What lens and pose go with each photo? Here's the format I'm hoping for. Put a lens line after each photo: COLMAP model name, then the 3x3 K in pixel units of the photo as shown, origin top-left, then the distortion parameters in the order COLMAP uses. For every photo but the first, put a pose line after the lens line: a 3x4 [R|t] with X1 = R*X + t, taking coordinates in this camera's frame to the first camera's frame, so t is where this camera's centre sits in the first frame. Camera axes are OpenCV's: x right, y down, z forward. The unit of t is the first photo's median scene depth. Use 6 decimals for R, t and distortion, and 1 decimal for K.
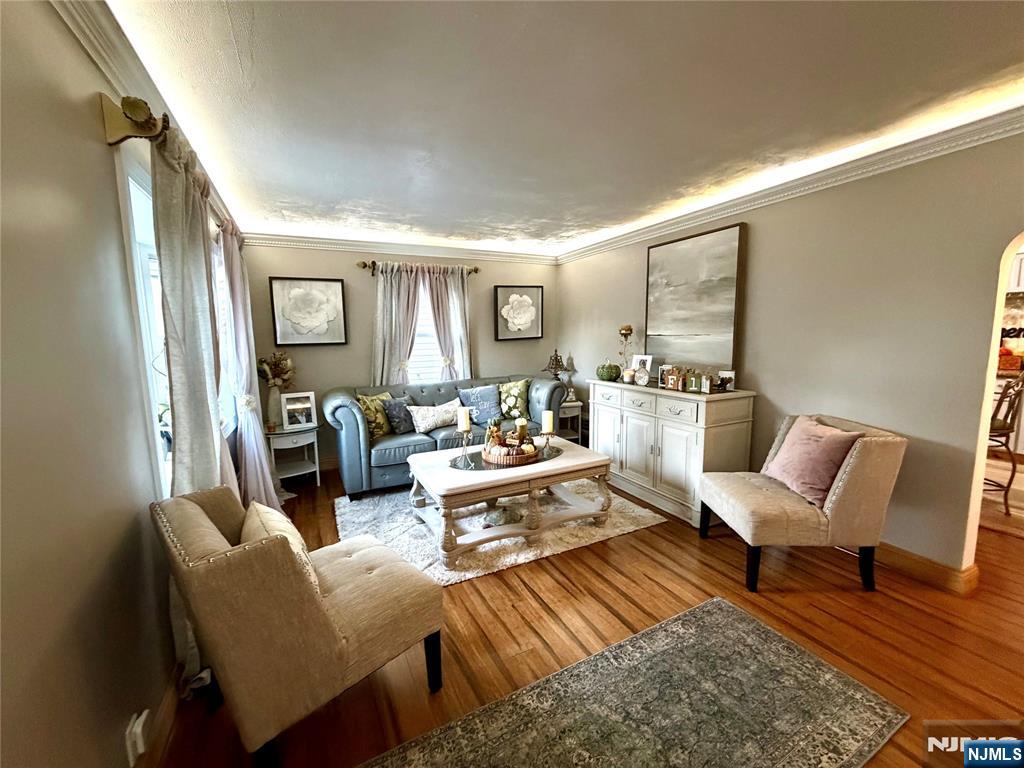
lens RADIAL K [[408.0, 0, 510.6], [0, 408.0, 383.6], [0, 0, 1]] dist [-0.004504, -0.000276]
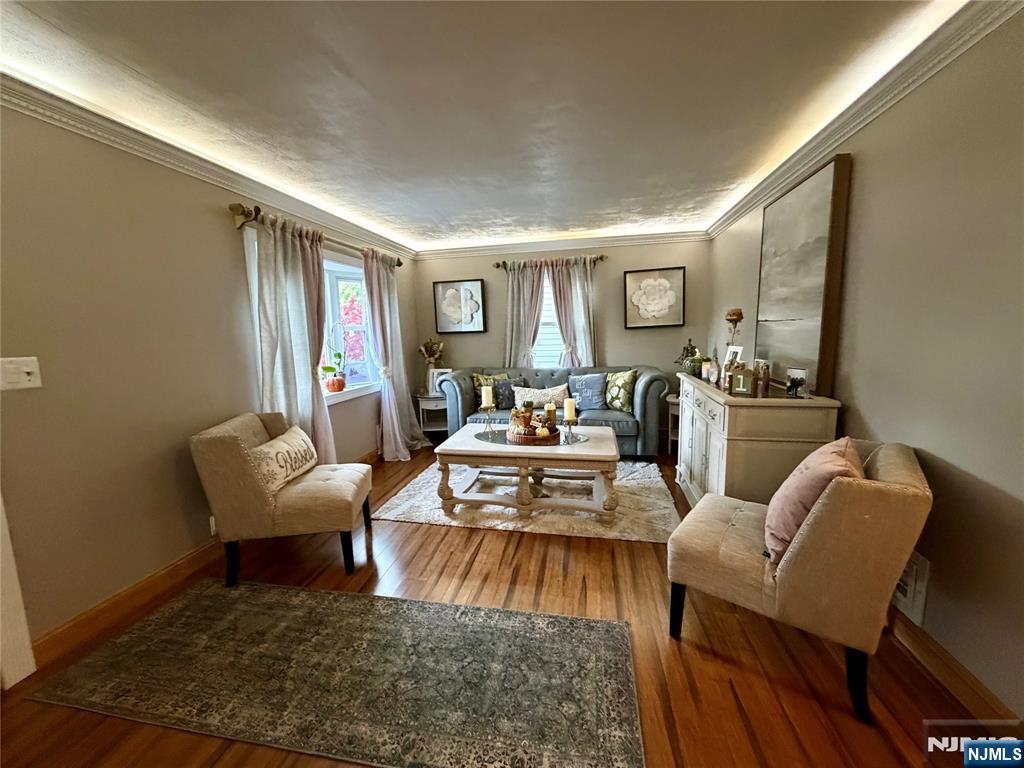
lens RADIAL K [[408.0, 0, 507.2], [0, 408.0, 383.7], [0, 0, 1]] dist [-0.004504, -0.000276]
pose [[0.785388, 0.078319, -0.614030, 0.453208], [-0.061565, 0.996928, 0.048412, -0.006839], [0.615935, -0.000219, 0.787797, 0.089041]]
